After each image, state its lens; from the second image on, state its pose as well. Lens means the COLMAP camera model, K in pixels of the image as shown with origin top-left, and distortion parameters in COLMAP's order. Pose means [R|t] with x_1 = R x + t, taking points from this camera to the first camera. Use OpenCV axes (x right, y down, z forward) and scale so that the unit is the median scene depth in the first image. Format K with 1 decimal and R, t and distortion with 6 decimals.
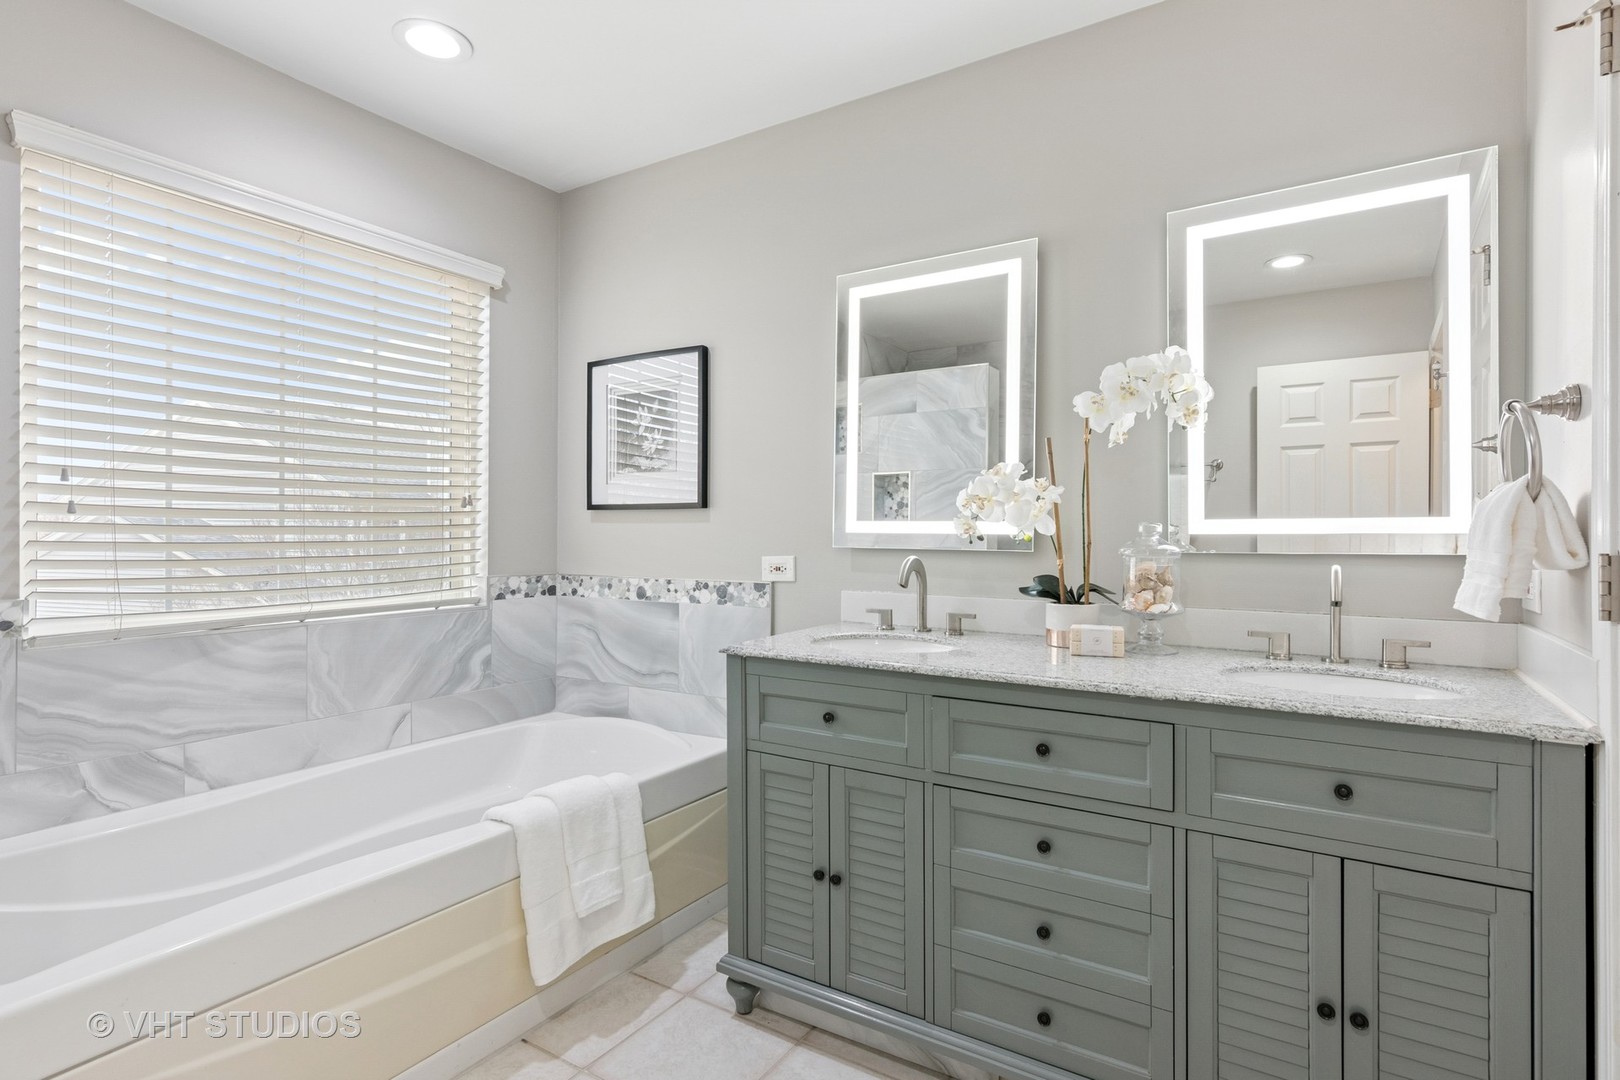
lens RADIAL K [[799.6, 0, 843.6], [0, 799.6, 530.2], [0, 0, 1]] dist [0.001415, -0.000373]
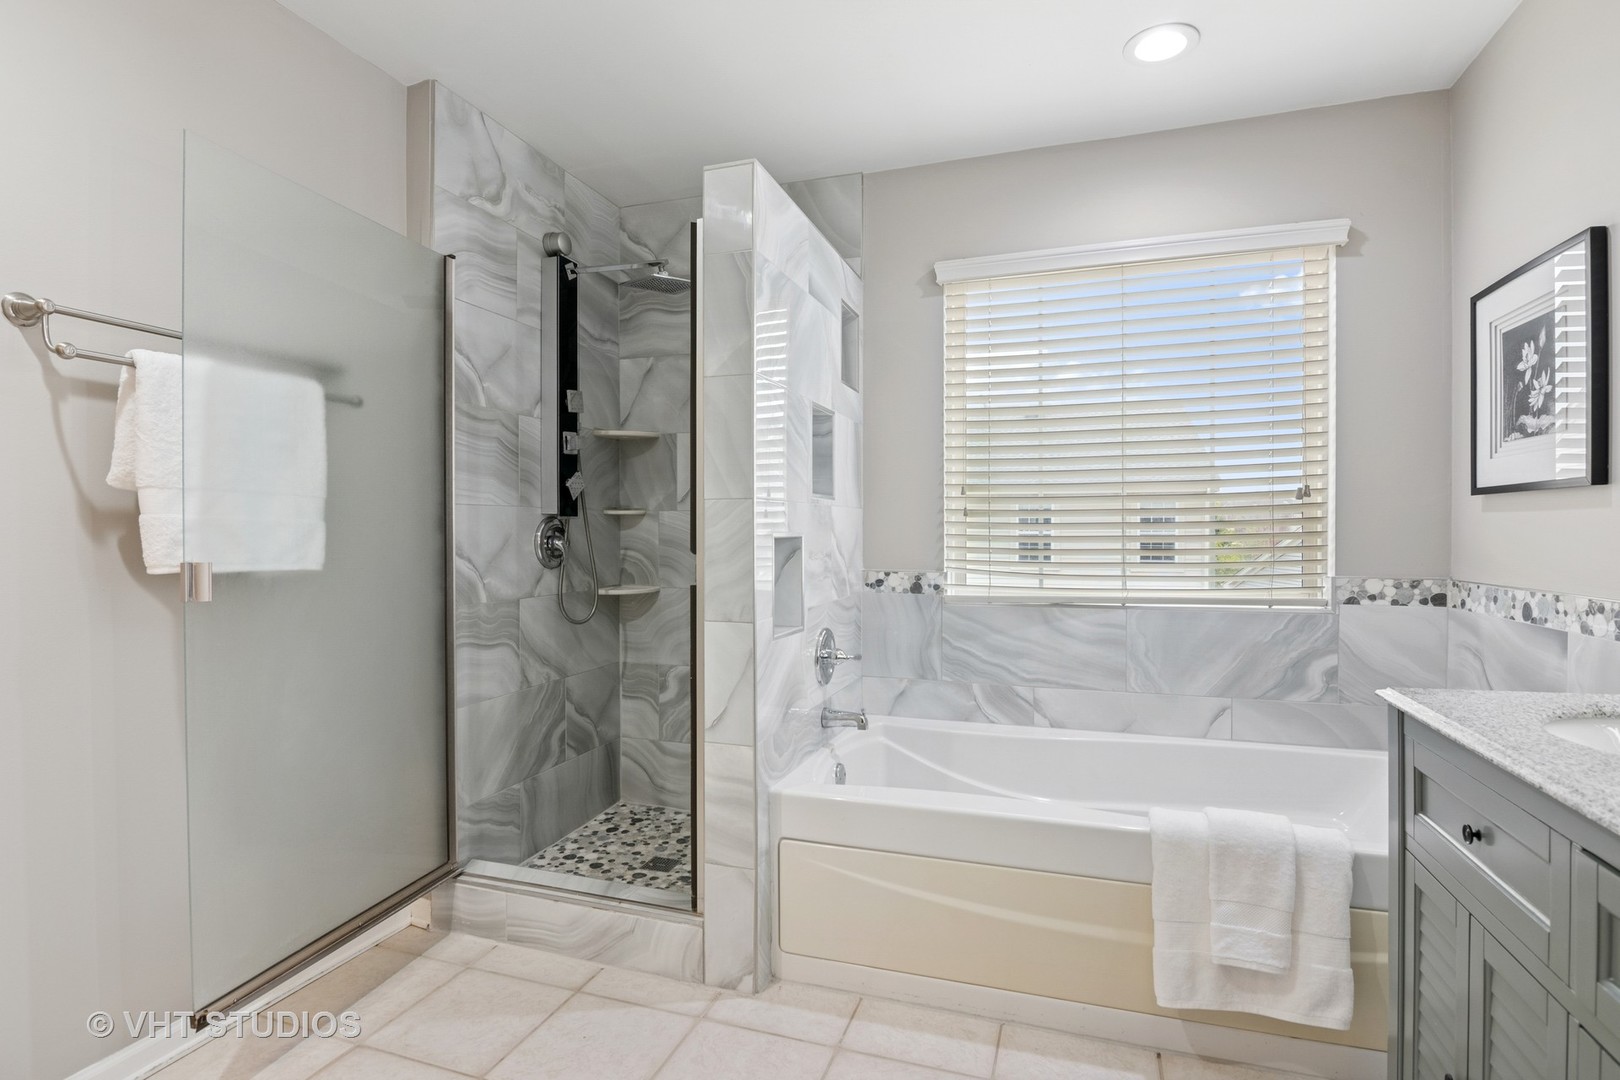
lens RADIAL K [[795.6, 0, 813.7], [0, 795.6, 538.9], [0, 0, 1]] dist [-0.003764, -0.007266]
pose [[0.225876, 0.006054, -0.974137, 0.277016], [0.008209, 0.999933, 0.008118, 0.004708], [0.974121, -0.009830, 0.225811, 0.250401]]
